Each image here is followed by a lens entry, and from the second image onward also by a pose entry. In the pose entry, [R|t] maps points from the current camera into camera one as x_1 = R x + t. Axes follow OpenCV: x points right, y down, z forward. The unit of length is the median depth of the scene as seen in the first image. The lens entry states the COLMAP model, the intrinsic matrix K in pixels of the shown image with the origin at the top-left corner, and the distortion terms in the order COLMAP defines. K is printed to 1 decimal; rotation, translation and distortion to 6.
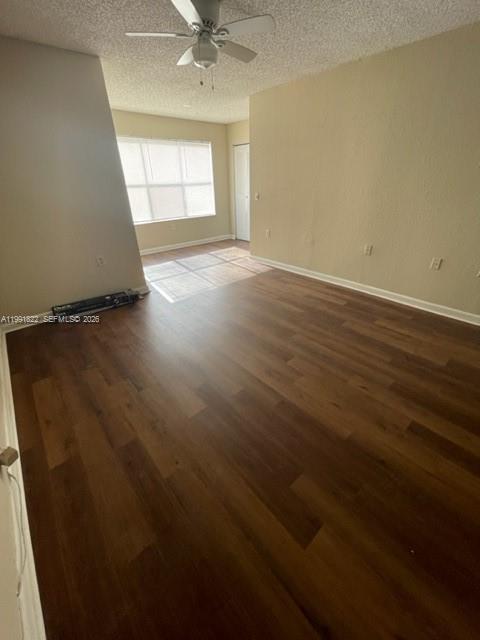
lens RADIAL K [[257.4, 0, 236.2], [0, 257.4, 317.5], [0, 0, 1]] dist [-0.000149, -0.000065]
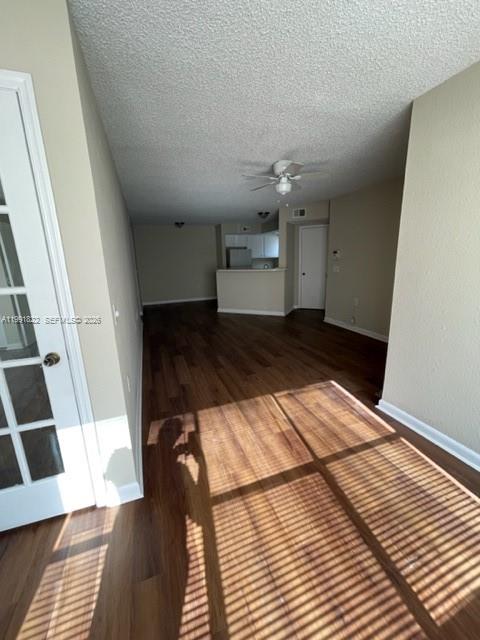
lens RADIAL K [[257.4, 0, 242.9], [0, 257.4, 320.7], [0, 0, 1]] dist [-0.000149, -0.000065]
pose [[-0.939066, -0.030919, 0.342344, -0.156227], [0.208212, 0.741278, 0.638087, -0.511633], [-0.273501, 0.670486, -0.689671, 0.950512]]
